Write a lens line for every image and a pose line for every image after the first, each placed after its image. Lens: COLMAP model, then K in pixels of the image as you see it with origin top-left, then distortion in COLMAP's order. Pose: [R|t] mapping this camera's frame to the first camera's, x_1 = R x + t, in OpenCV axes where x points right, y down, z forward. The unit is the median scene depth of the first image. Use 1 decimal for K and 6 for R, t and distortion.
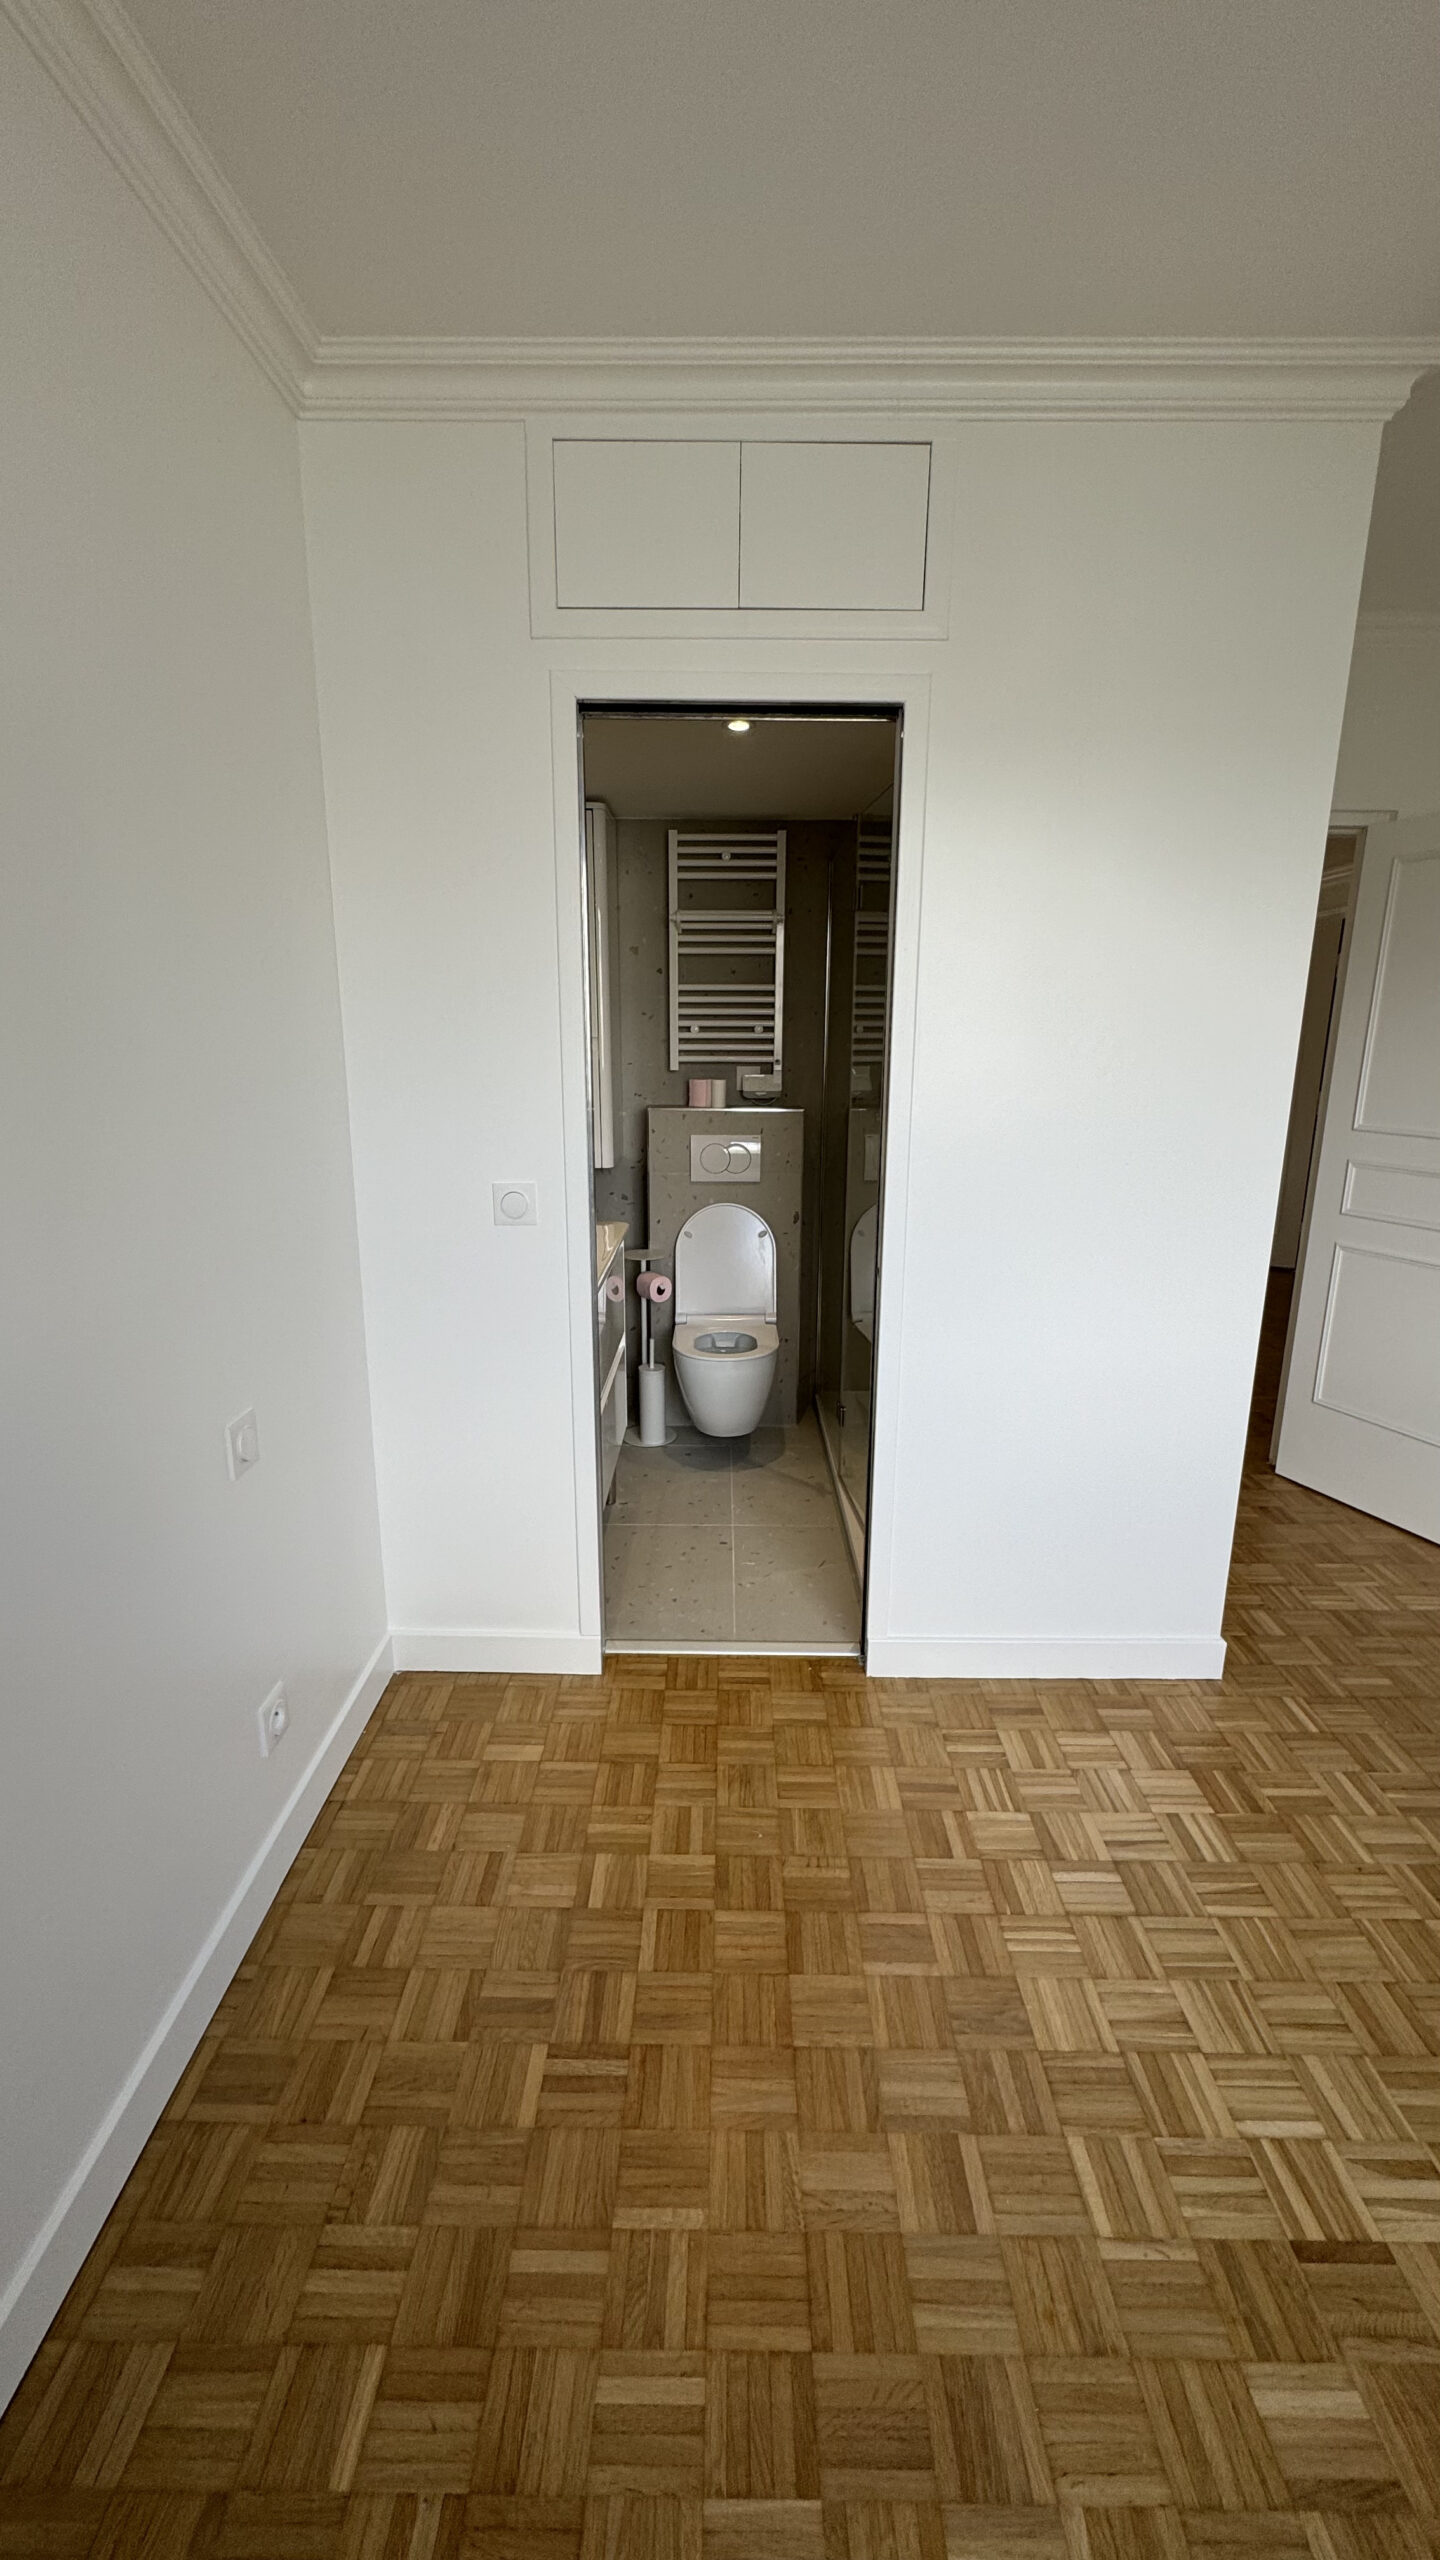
lens RADIAL K [[1035.8, 0, 715.0], [0, 1035.8, 1288.2], [0, 0, 1]] dist [0.000108, 0.000184]
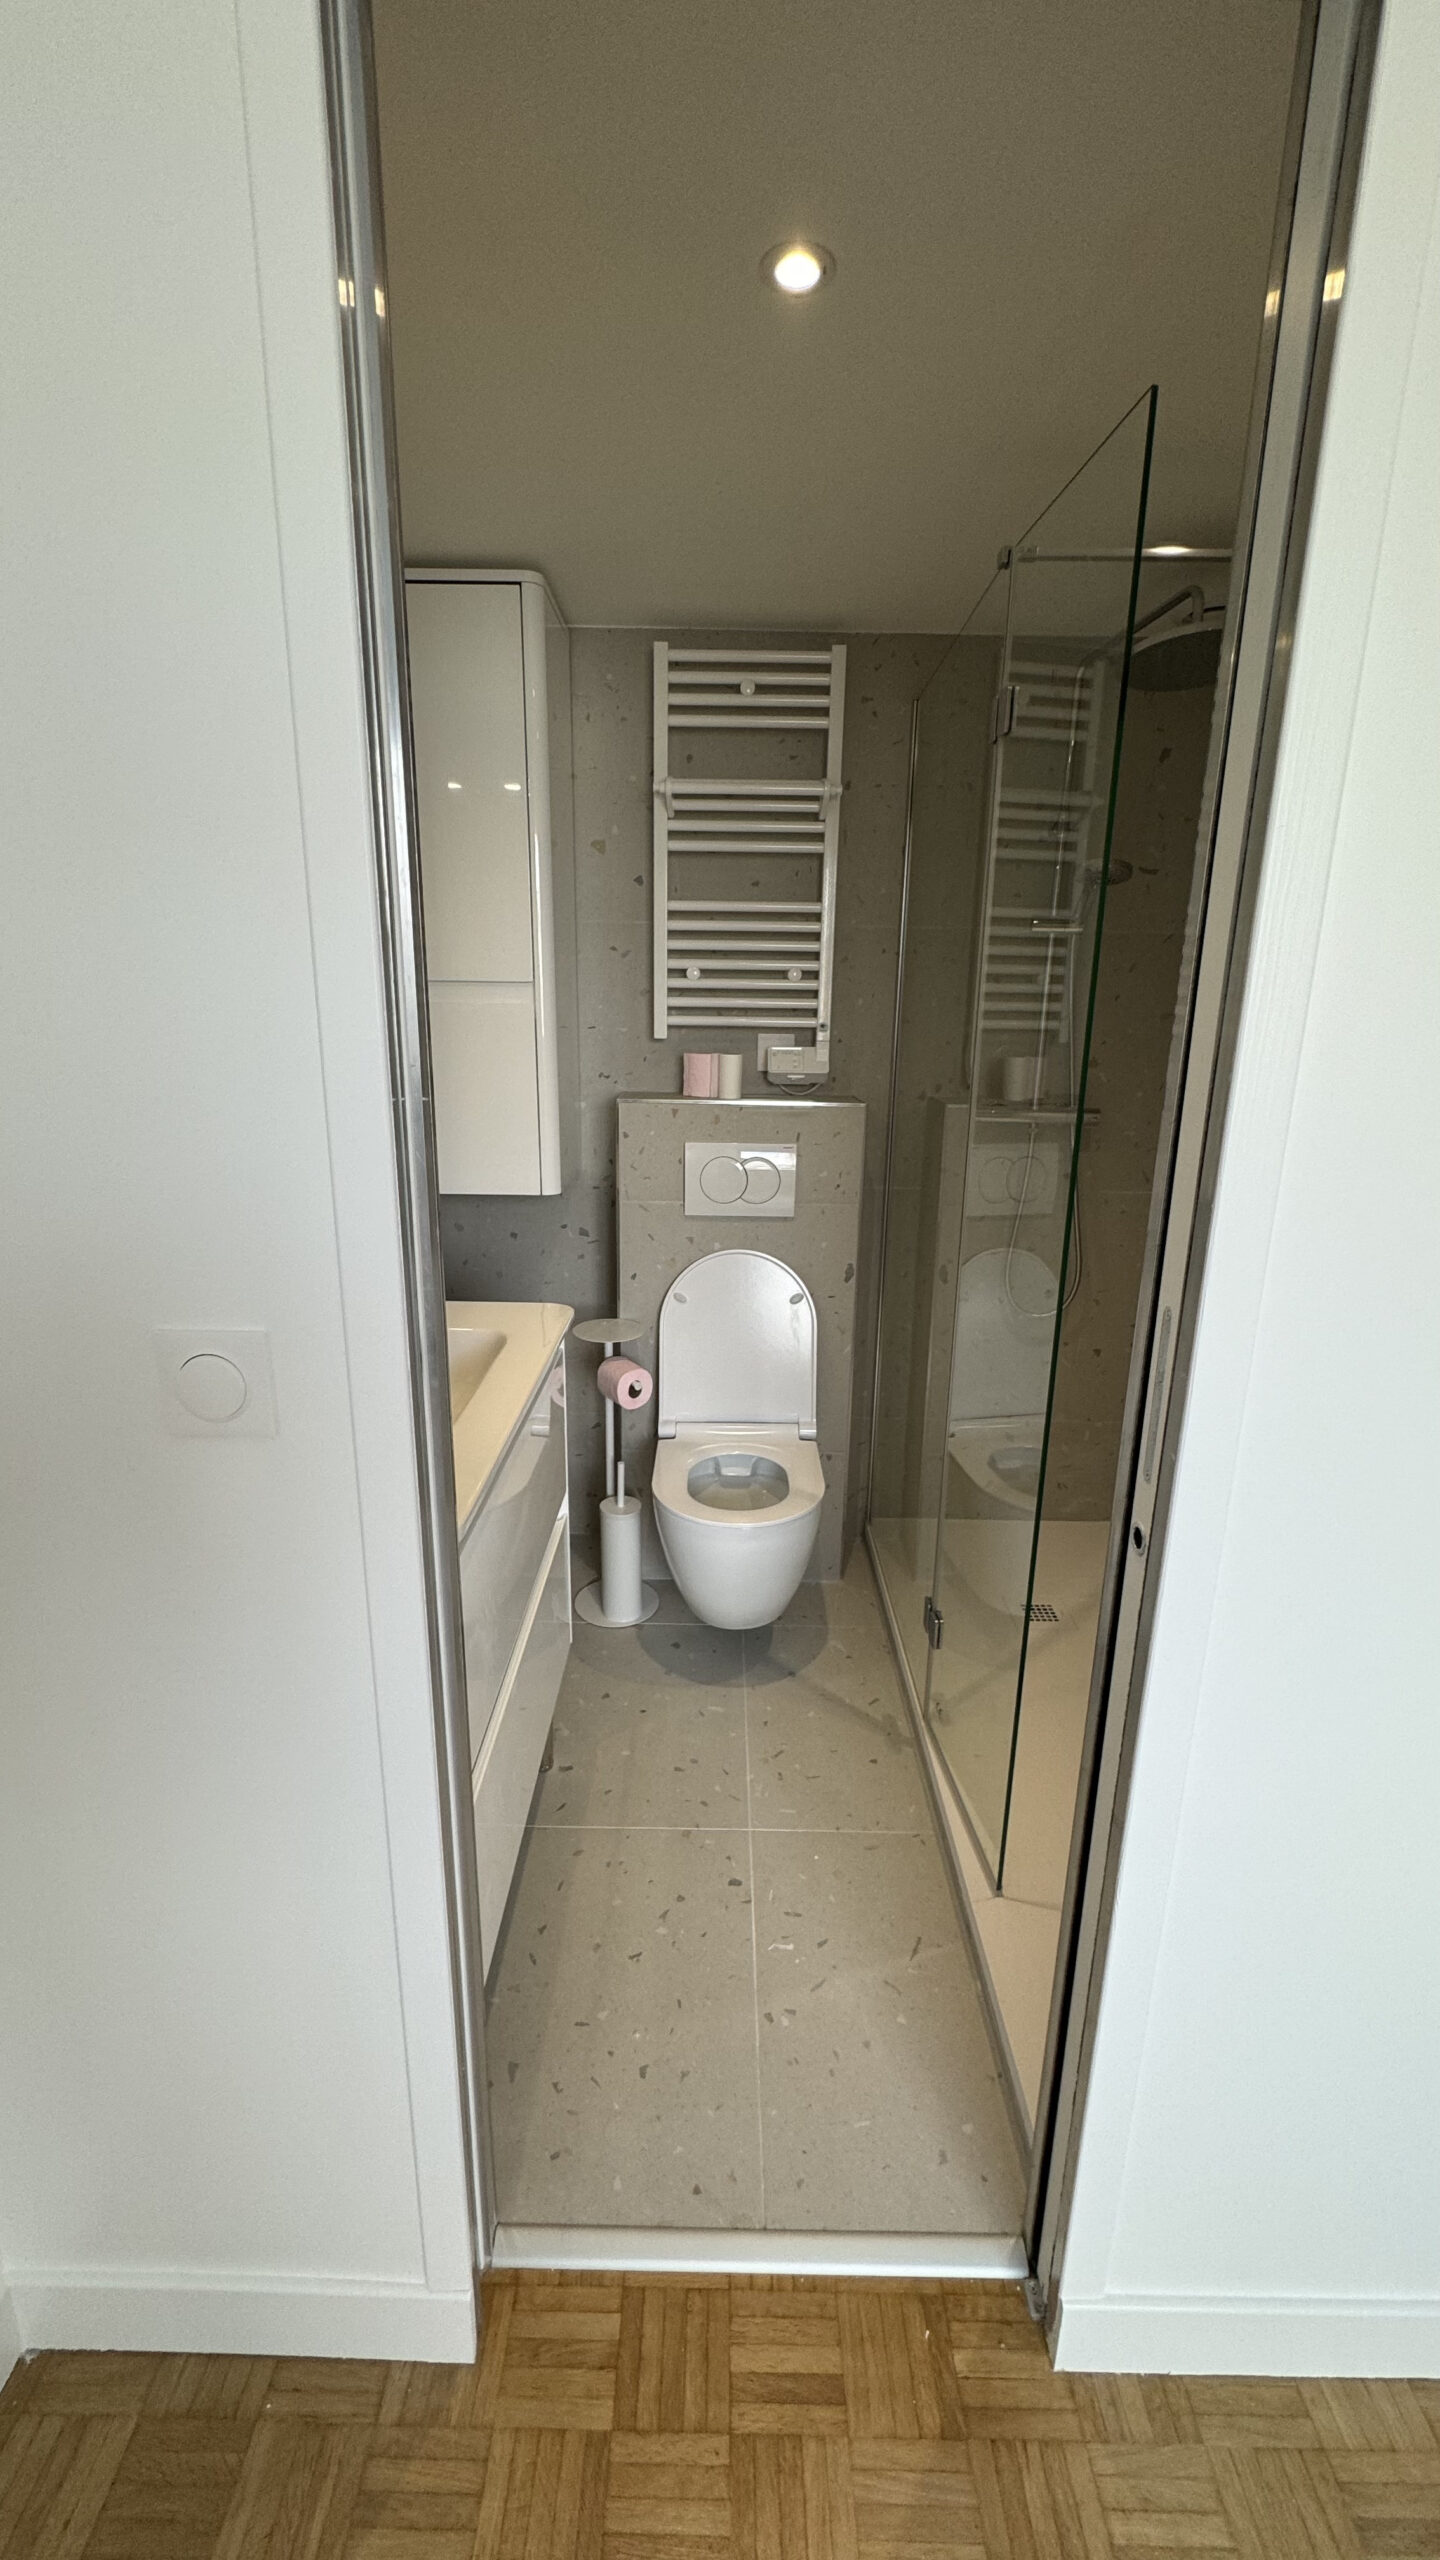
lens RADIAL K [[1035.8, 0, 723.1], [0, 1035.8, 1278.0], [0, 0, 1]] dist [0.000108, 0.000184]
pose [[0.999872, 0.010265, 0.012252, -0.007292], [-0.010502, 0.999756, 0.019433, -0.077686], [-0.012050, -0.019559, 0.999736, 0.368860]]
